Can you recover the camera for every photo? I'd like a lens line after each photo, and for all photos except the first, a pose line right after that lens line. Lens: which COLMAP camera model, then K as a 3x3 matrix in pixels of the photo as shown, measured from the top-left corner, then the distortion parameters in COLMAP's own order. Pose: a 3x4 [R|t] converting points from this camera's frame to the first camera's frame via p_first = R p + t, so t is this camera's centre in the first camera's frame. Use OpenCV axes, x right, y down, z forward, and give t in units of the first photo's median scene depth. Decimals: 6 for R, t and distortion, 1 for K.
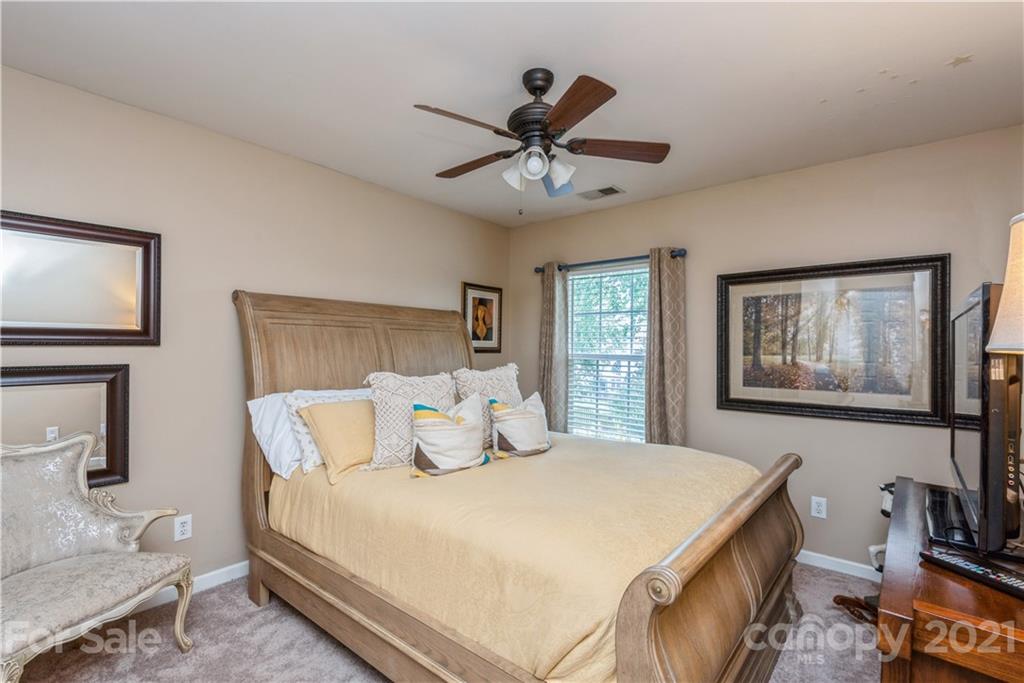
lens RADIAL K [[459.8, 0, 515.0], [0, 459.8, 346.1], [0, 0, 1]] dist [0.036698, -0.023182]
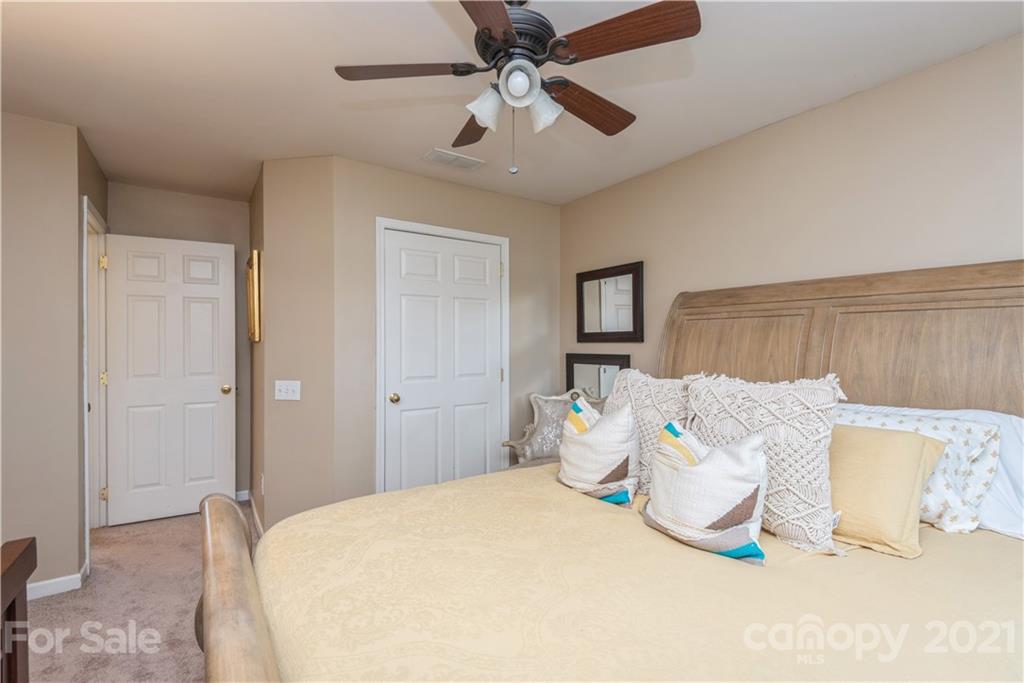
lens RADIAL K [[459.8, 0, 515.0], [0, 459.8, 346.1], [0, 0, 1]] dist [0.036698, -0.023182]
pose [[-0.287151, 0.004054, -0.957877, 0.555381], [0.003234, 0.999989, 0.003263, 0.005145], [0.957880, -0.002161, -0.287161, 0.870908]]
